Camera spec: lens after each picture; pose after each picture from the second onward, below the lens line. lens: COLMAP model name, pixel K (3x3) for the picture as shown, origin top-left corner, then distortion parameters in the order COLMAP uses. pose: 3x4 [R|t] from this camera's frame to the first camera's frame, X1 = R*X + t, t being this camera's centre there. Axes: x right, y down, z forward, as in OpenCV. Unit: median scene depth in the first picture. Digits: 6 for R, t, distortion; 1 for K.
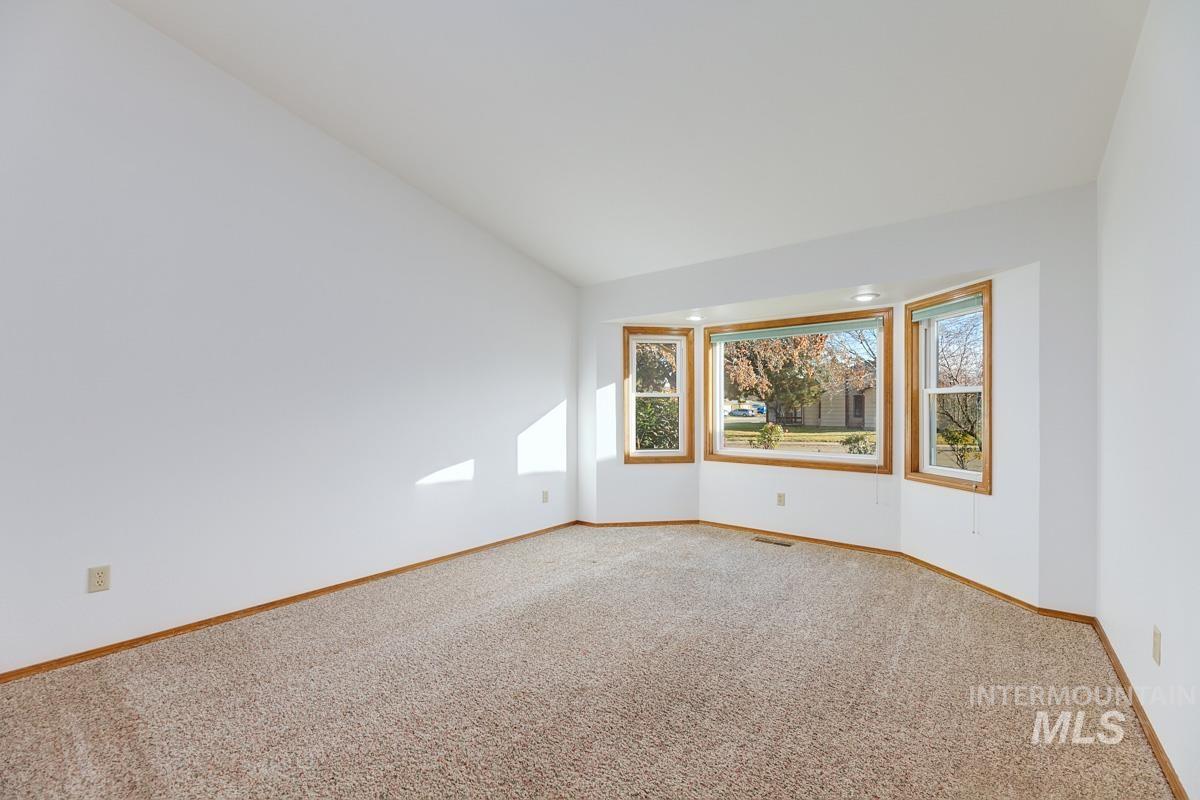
lens RADIAL K [[497.0, 0, 600.0], [0, 497.0, 400.0], [0, 0, 1]] dist [-0.001275, -0.000172]
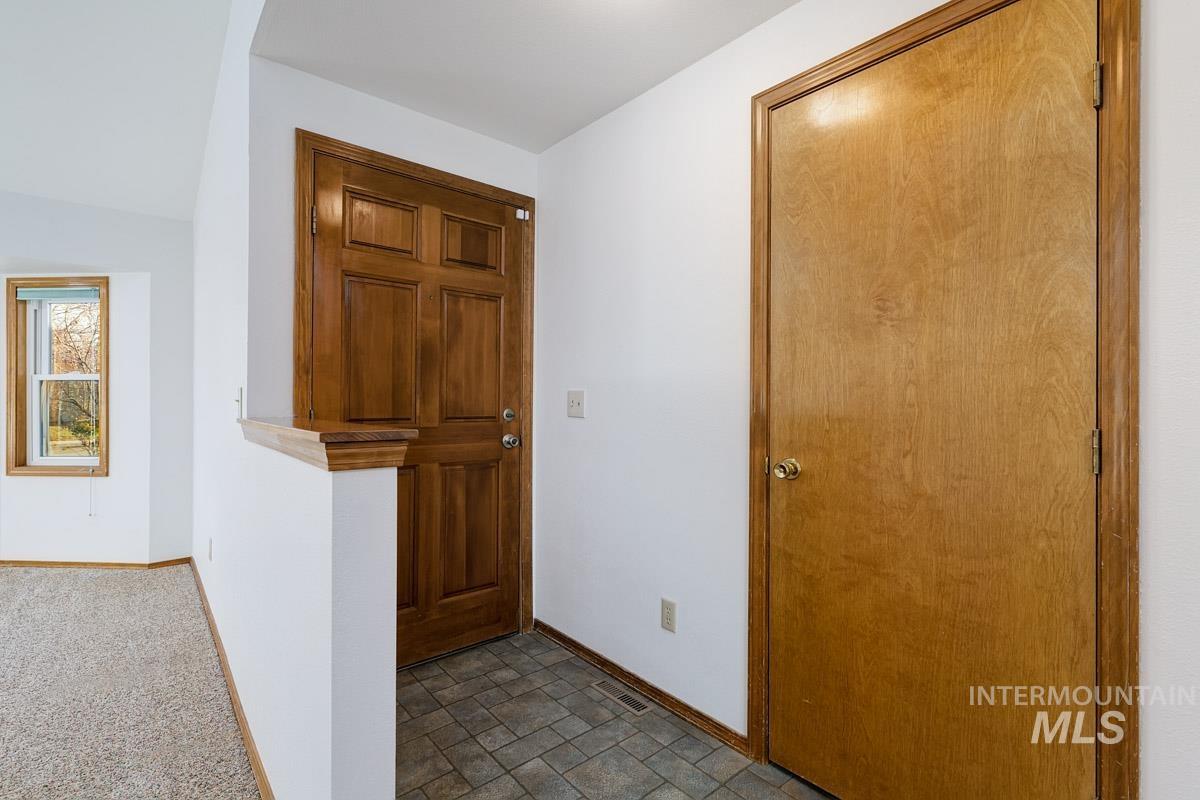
lens RADIAL K [[543.0, 0, 600.0], [0, 543.0, 400.0], [0, 0, 1]] dist [0.001819, 0.000425]
pose [[0.194812, -0.009958, 0.980790, -0.155282], [-0.015917, 0.999785, 0.013313, -0.006571], [-0.980711, -0.018205, 0.194612, -0.265552]]
